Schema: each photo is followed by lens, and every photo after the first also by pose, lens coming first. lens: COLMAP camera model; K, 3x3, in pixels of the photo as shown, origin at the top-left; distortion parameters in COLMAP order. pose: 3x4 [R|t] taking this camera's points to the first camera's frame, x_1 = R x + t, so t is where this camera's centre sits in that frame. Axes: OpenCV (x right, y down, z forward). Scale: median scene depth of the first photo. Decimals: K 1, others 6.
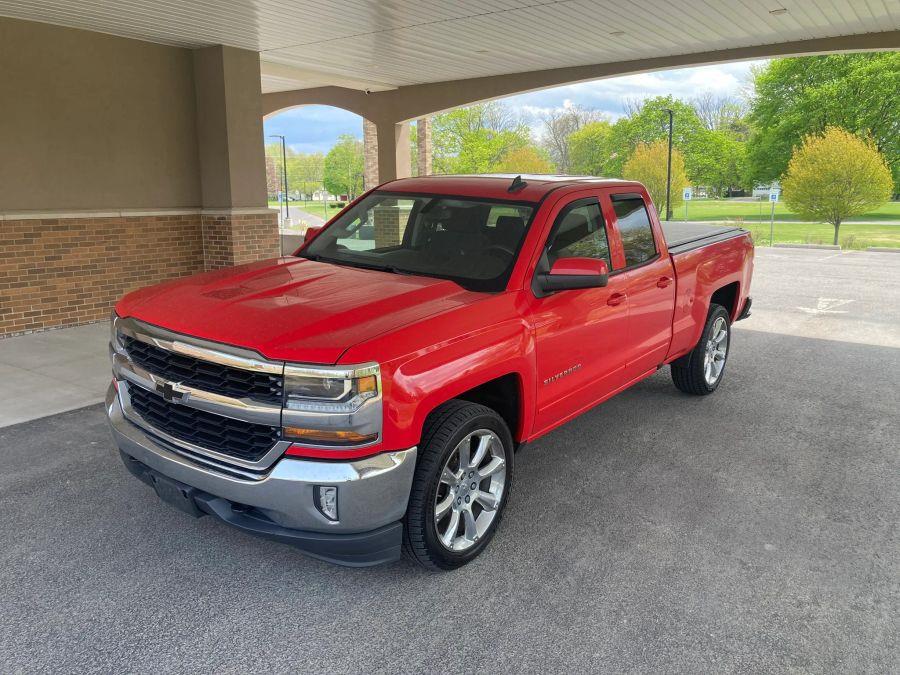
lens RADIAL K [[737.1, 0, 454.2], [0, 737.1, 339.6], [0, 0, 1]] dist [0.010984, 0.001194]
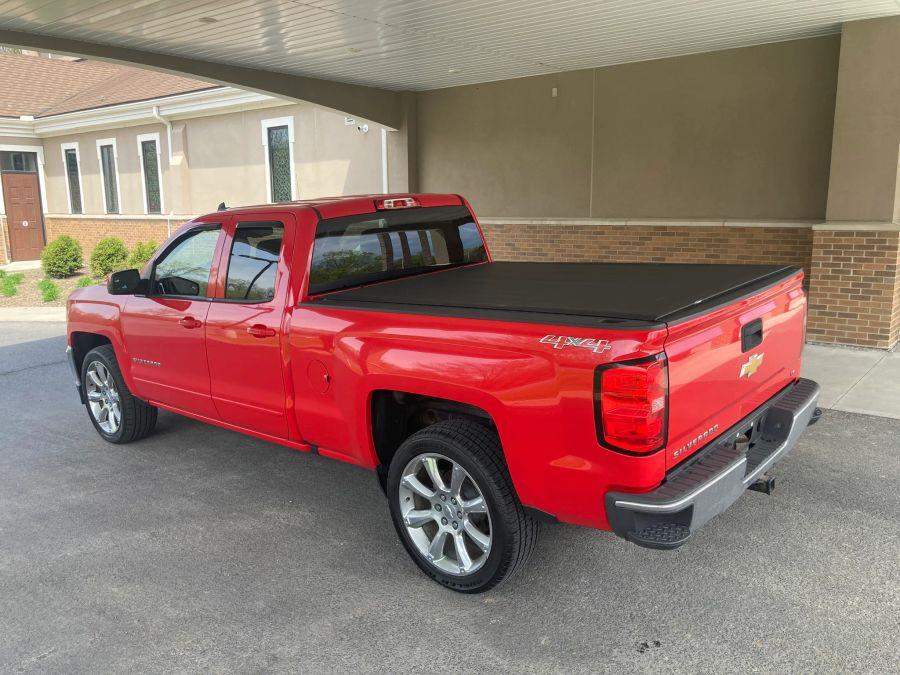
lens RADIAL K [[740.1, 0, 446.9], [0, 740.1, 333.0], [0, 0, 1]] dist [0.012797, 0.005573]
pose [[-0.088908, 0.183691, -0.978955, 0.667867], [-0.181909, 0.963322, 0.197279, -0.172236], [0.979288, 0.195621, -0.052232, 0.777279]]
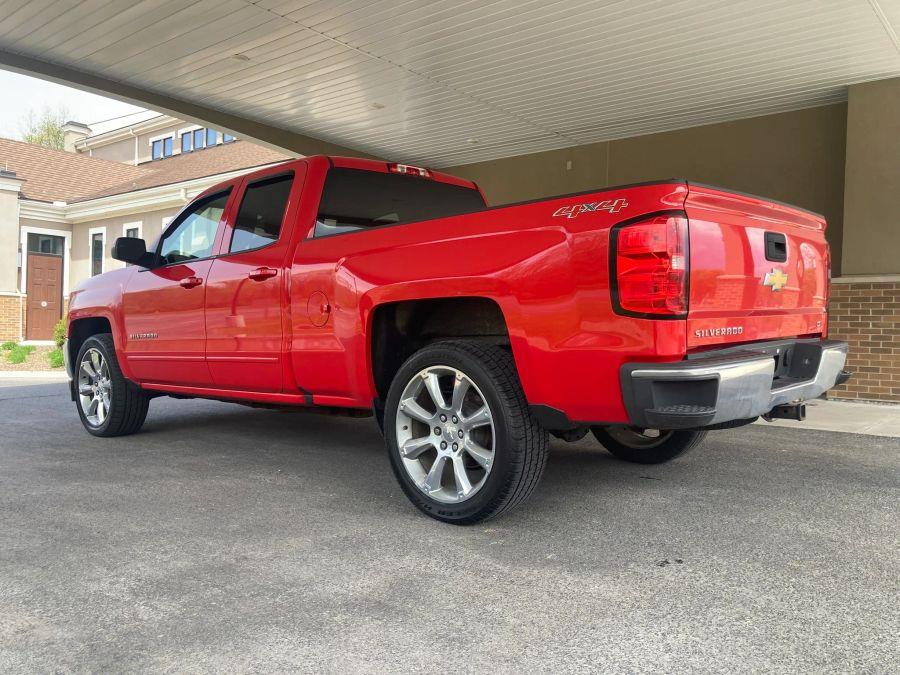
lens RADIAL K [[740.0, 0, 450.0], [0, 740.0, 337.5], [0, 0, 1]] dist [0.015113, -0.000150]
pose [[-0.103318, 0.008913, -0.994608, 0.657259], [-0.221758, 0.974584, 0.031770, -0.050729], [0.969613, 0.223844, -0.098716, 0.804114]]
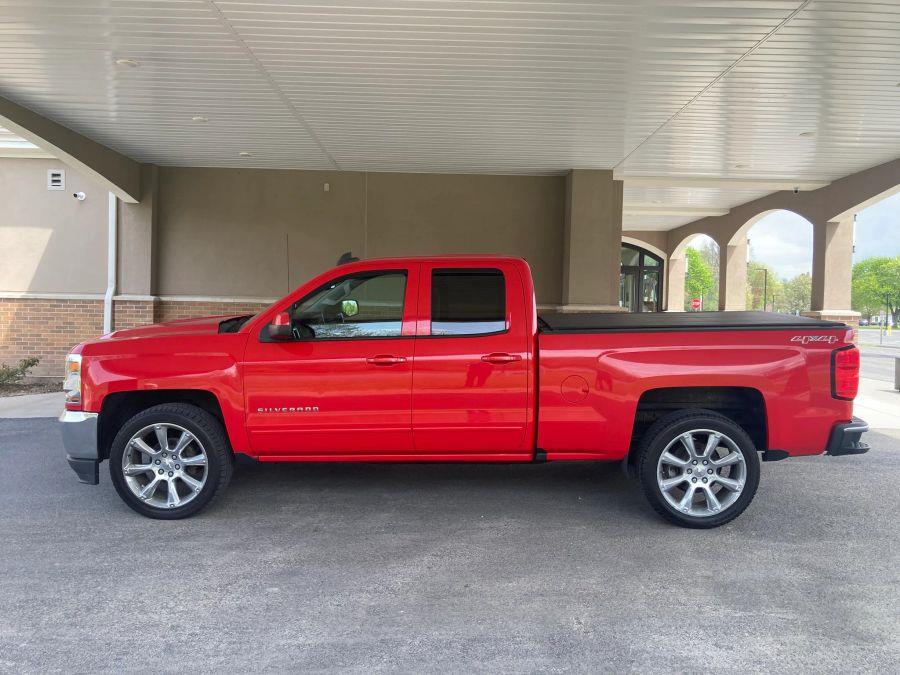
lens RADIAL K [[733.3, 0, 458.9], [0, 733.3, 361.1], [0, 0, 1]] dist [0.011848, 0.005092]
pose [[0.576001, 0.074469, -0.814050, 0.636282], [-0.184215, 0.982051, -0.040509, -0.016949], [0.796421, 0.173293, 0.579381, 0.257437]]
